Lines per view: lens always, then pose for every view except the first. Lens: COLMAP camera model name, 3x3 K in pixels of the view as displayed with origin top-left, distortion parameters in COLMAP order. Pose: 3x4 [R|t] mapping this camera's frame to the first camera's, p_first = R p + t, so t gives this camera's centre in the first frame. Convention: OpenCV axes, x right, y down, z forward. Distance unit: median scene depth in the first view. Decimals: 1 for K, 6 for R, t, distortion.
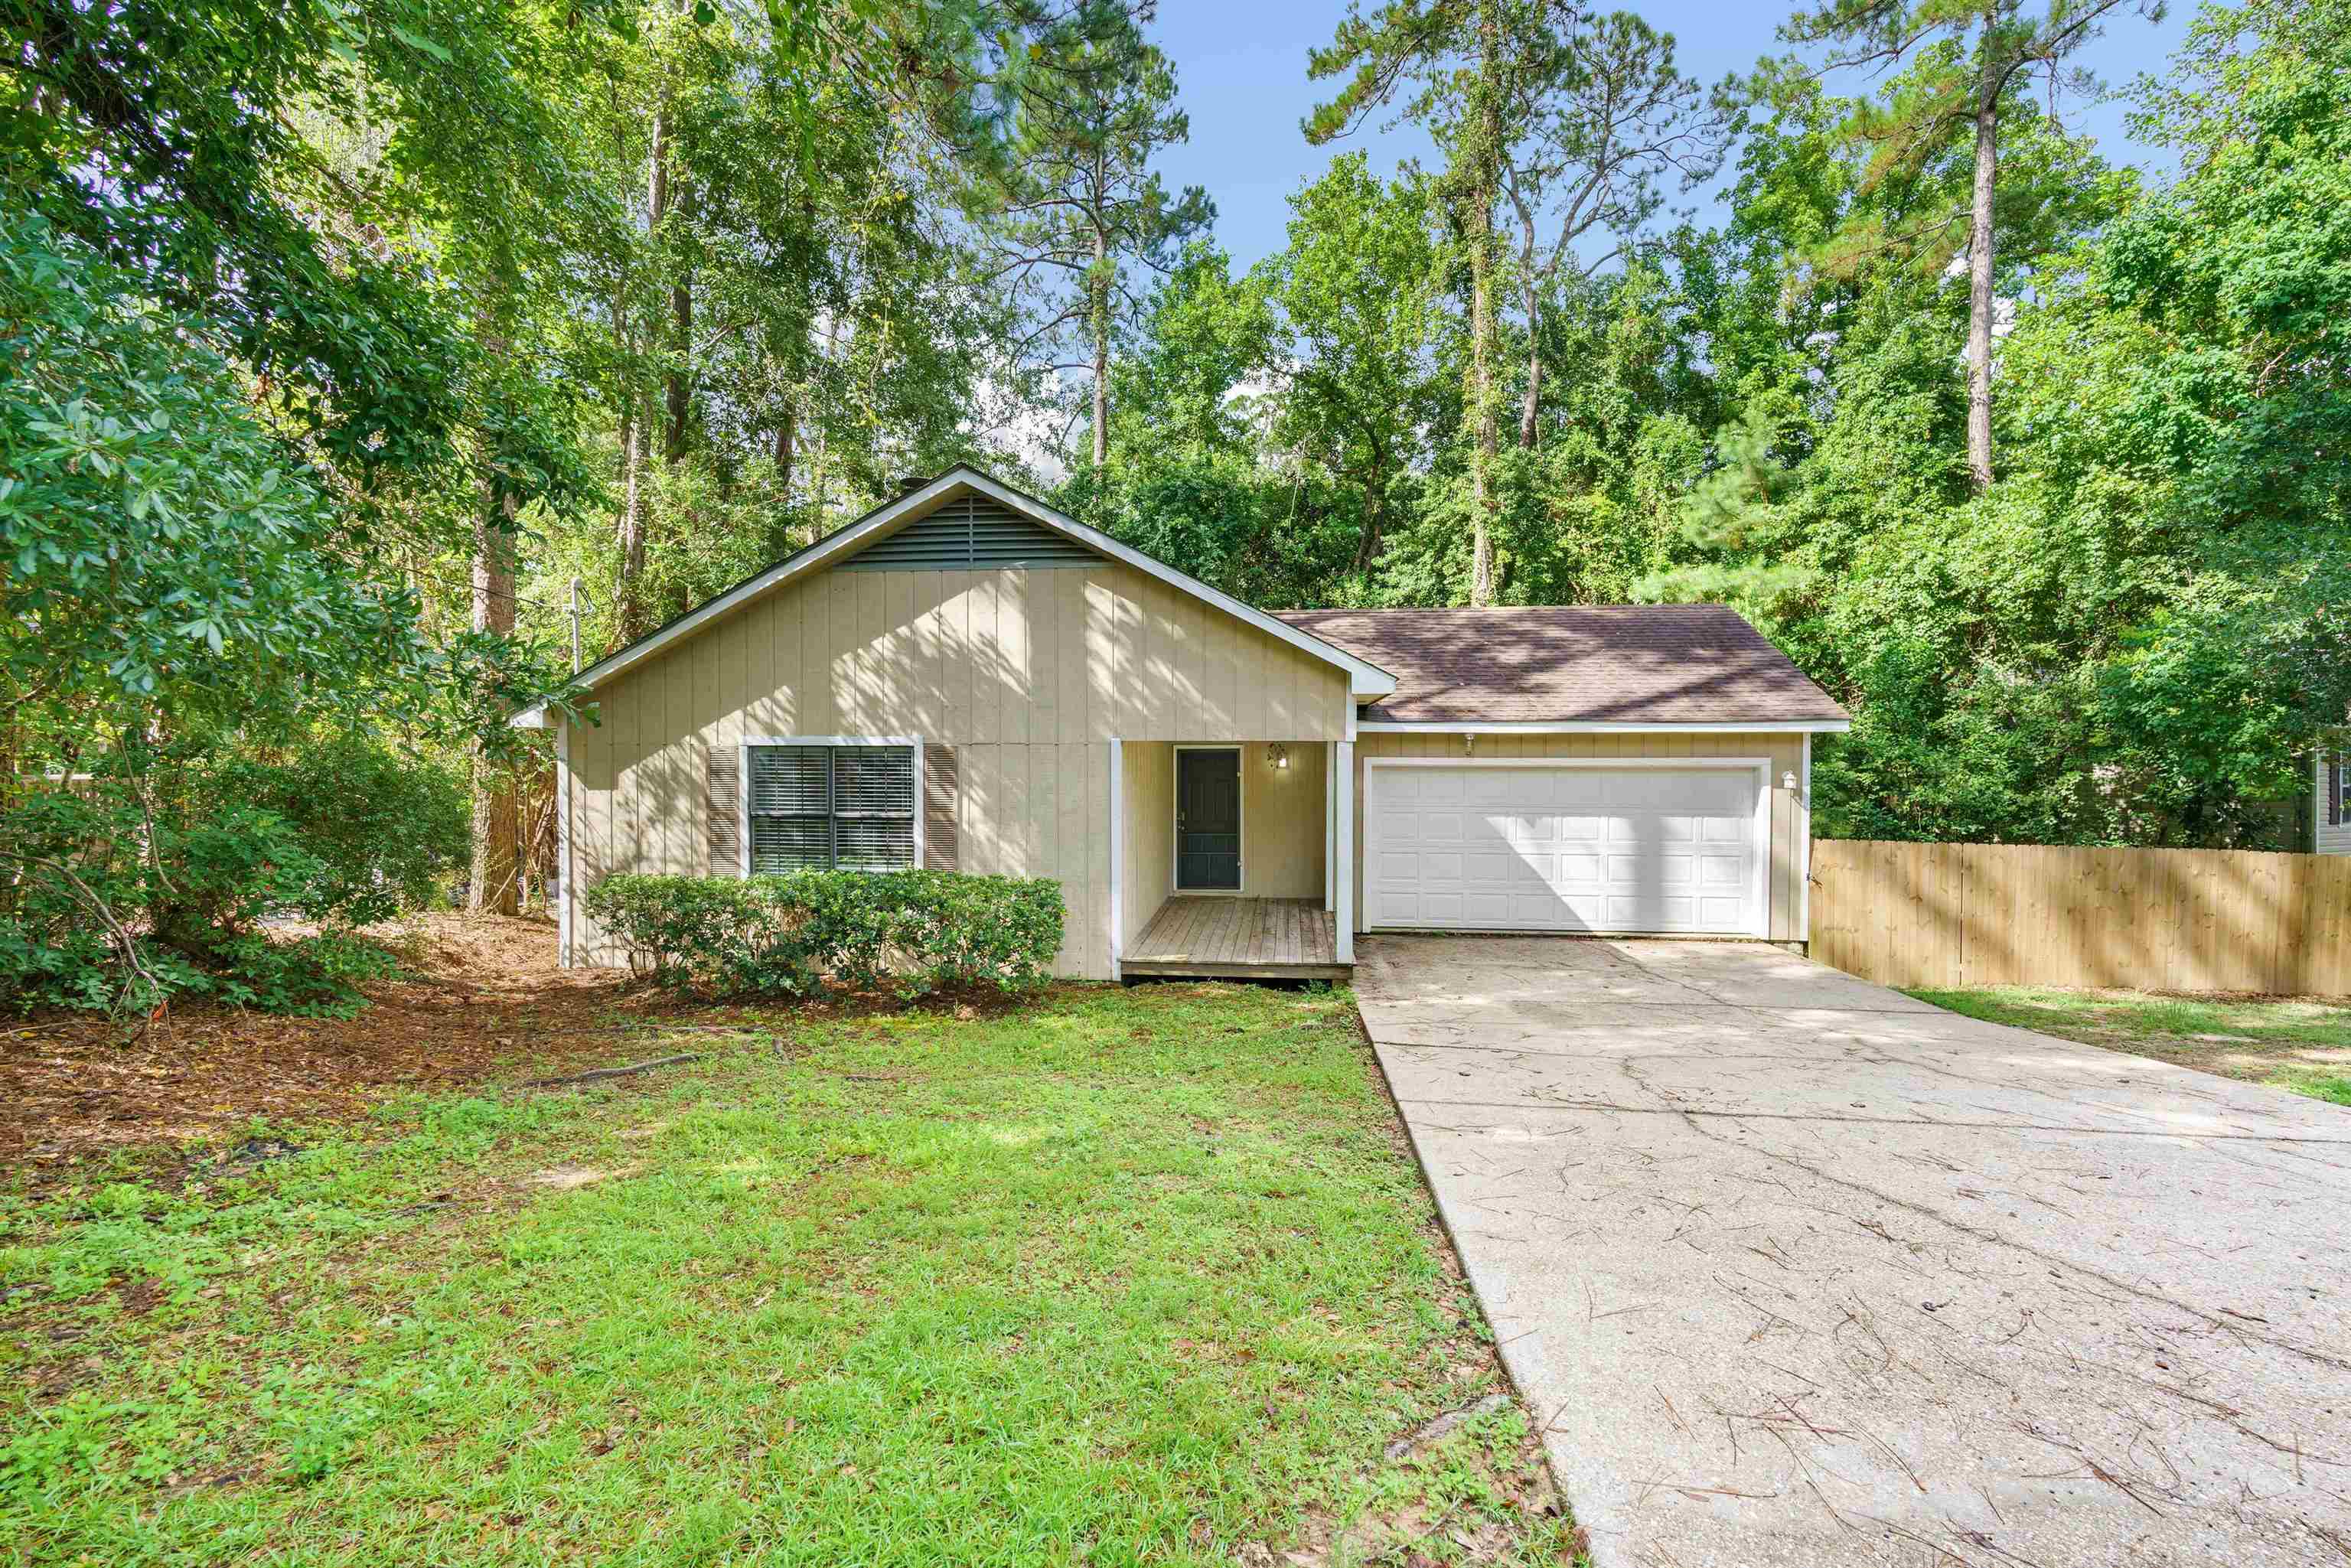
lens RADIAL K [[1006.9, 0, 1175.9], [0, 1006.9, 772.1], [0, 0, 1]] dist [0.000997, 0.000355]
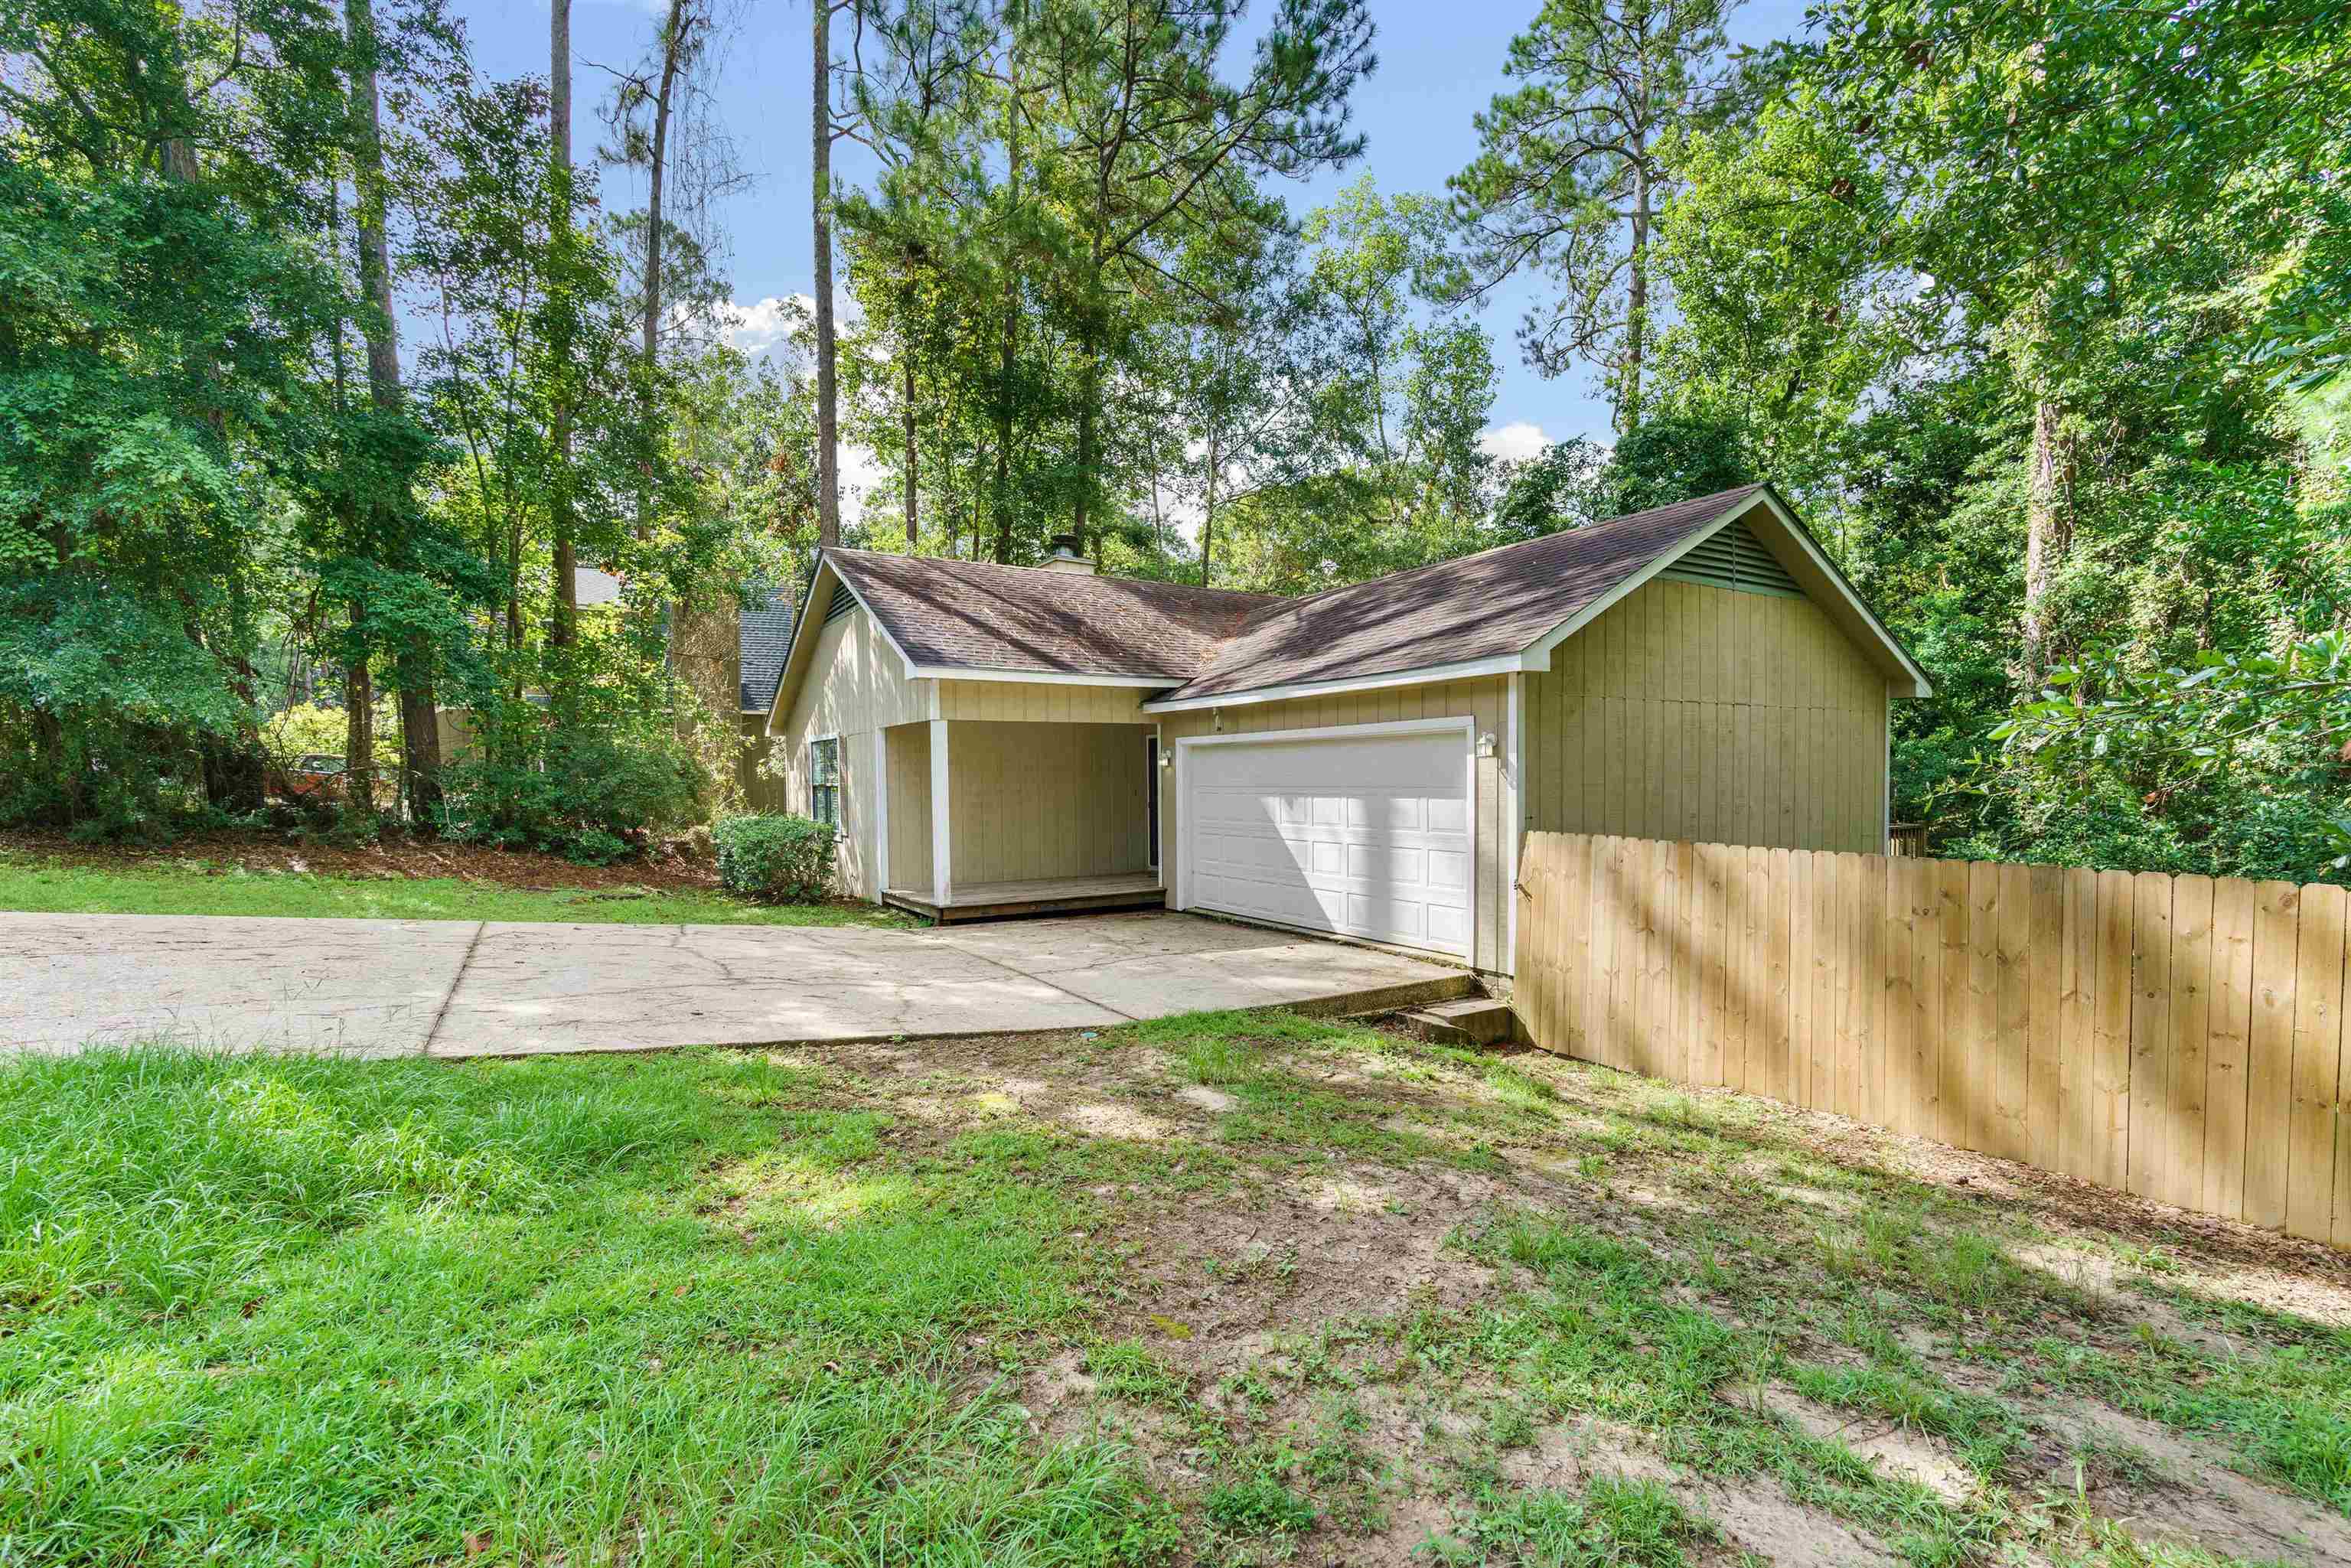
lens RADIAL K [[1006.9, 0, 1169.7], [0, 1006.9, 800.5], [0, 0, 1]] dist [0.000997, 0.000355]
pose [[0.626683, 0.010345, -0.779205, 0.994200], [-0.009097, 0.999941, 0.005959, 0.042634], [0.779221, 0.003354, 0.626740, 0.352356]]
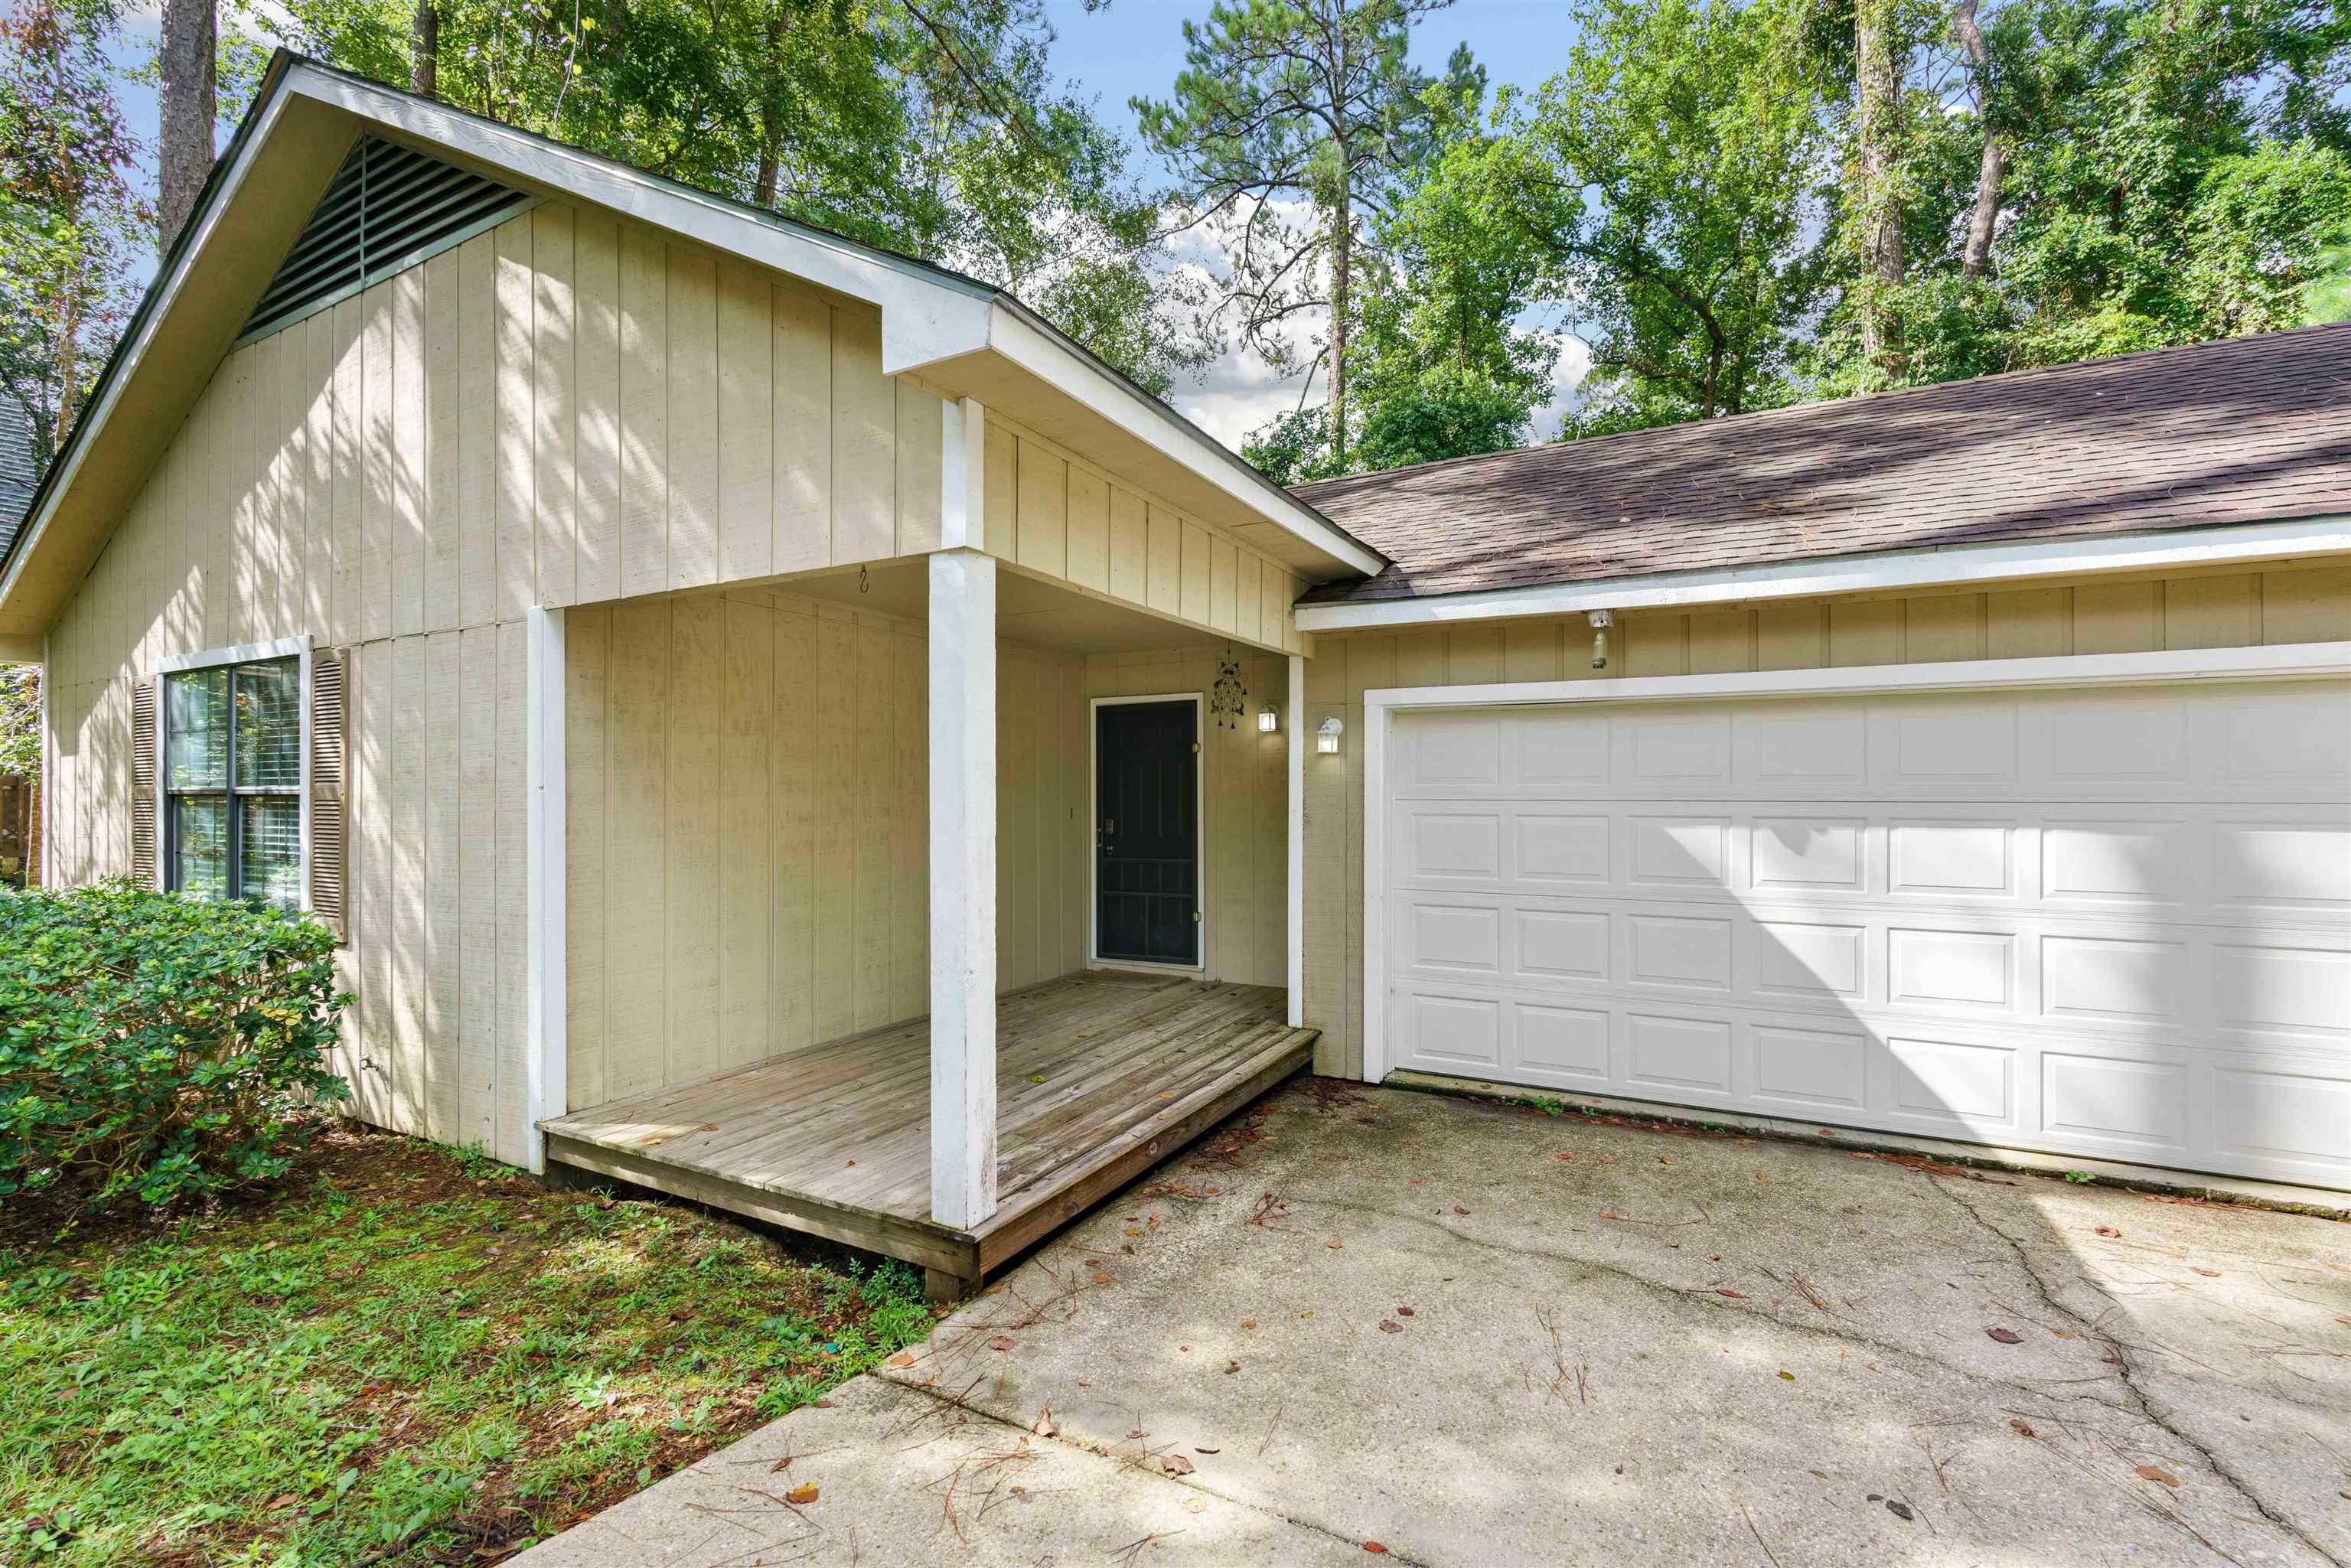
lens RADIAL K [[1006.9, 0, 1174.6], [0, 1006.9, 787.1], [0, 0, 1]] dist [0.000997, 0.000355]
pose [[0.928429, -0.003022, -0.371496, 0.275879], [-0.007973, 0.999575, -0.028055, 0.041678], [0.371423, 0.029009, 0.928010, 0.552258]]
